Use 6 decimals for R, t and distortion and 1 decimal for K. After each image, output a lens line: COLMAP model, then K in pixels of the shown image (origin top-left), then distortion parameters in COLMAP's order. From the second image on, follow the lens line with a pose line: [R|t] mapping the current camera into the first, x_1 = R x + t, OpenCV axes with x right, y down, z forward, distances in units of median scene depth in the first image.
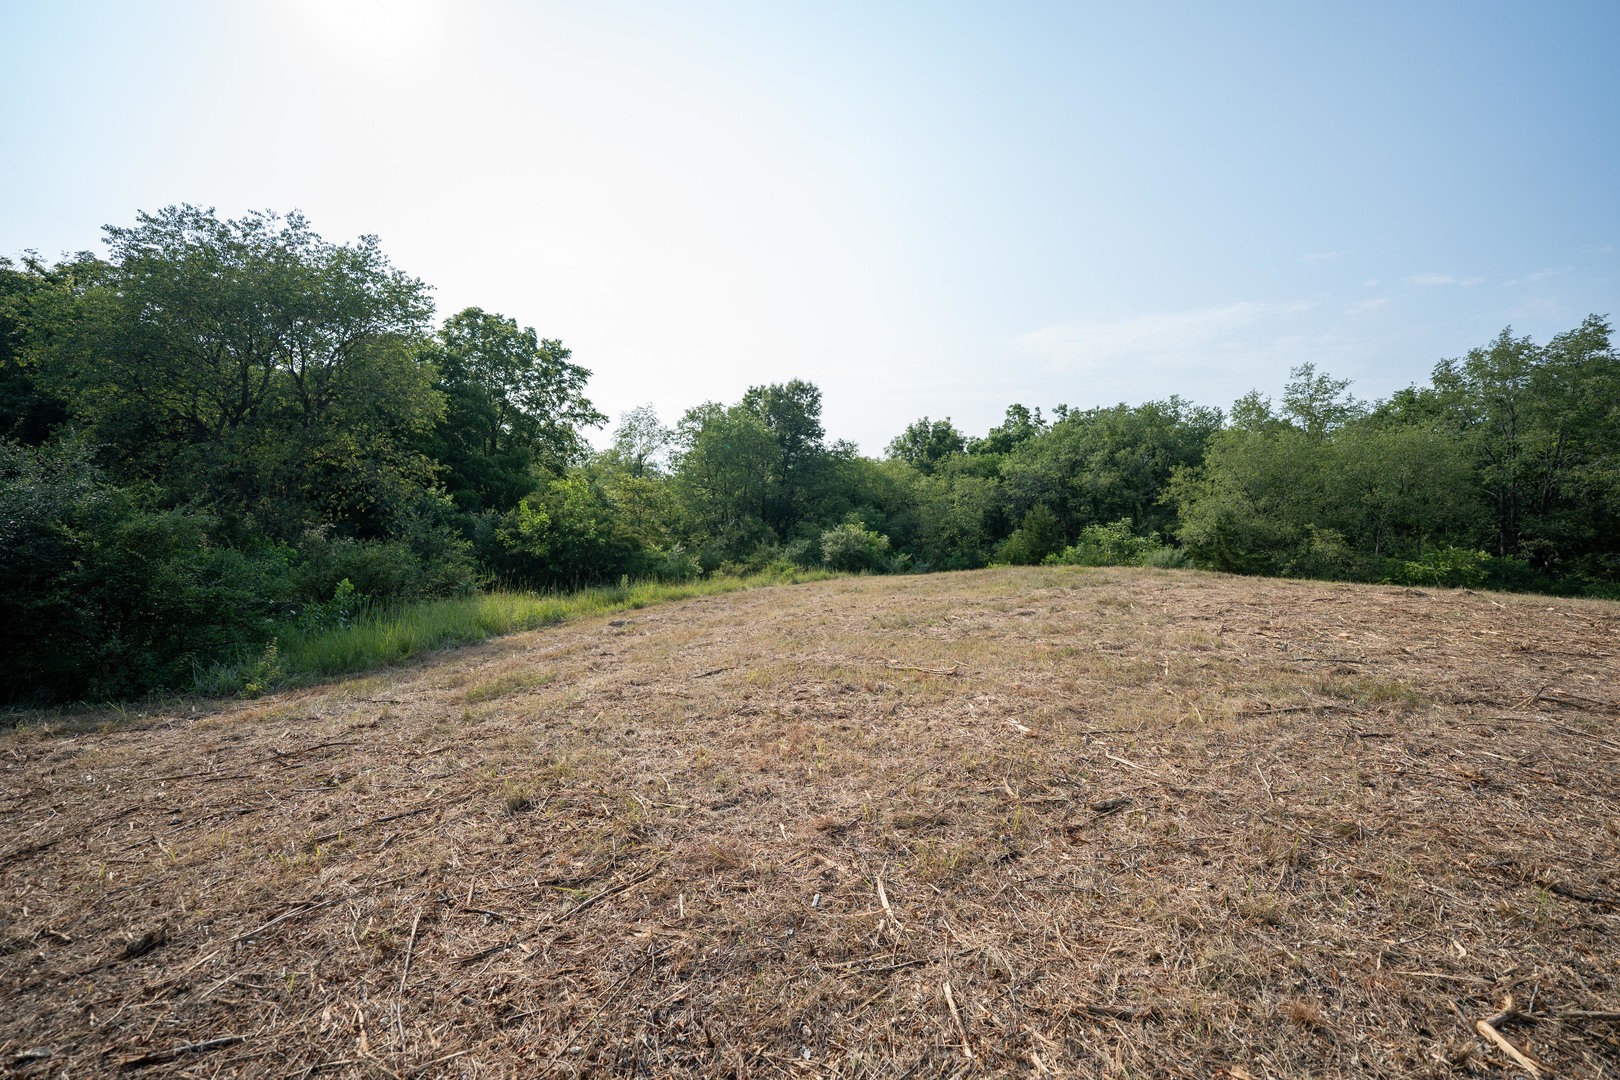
lens RADIAL K [[653.7, 0, 811.4], [0, 653.7, 551.6], [0, 0, 1]] dist [-0.013590, 0.000422]
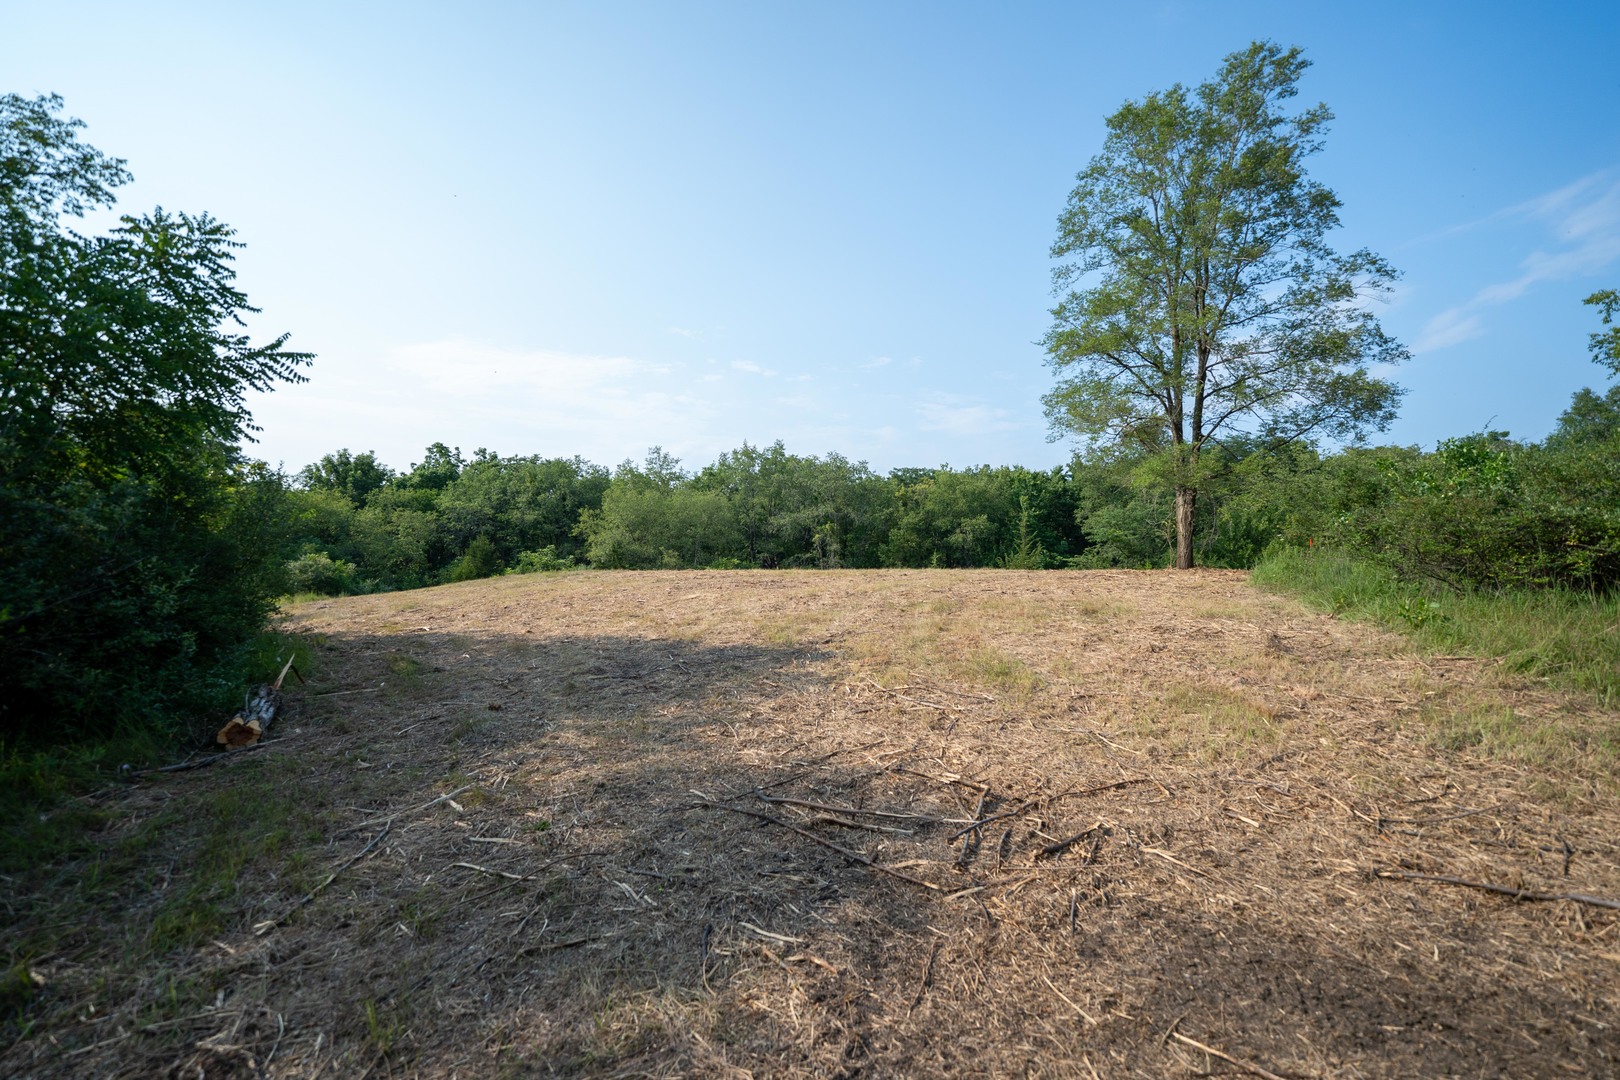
lens RADIAL K [[653.7, 0, 811.4], [0, 653.7, 541.7], [0, 0, 1]] dist [-0.013590, 0.000422]
pose [[0.644677, -0.005919, 0.764433, -0.171271], [0.053626, 0.997857, -0.037498, 0.016761], [-0.762572, 0.065167, 0.643612, -0.240021]]
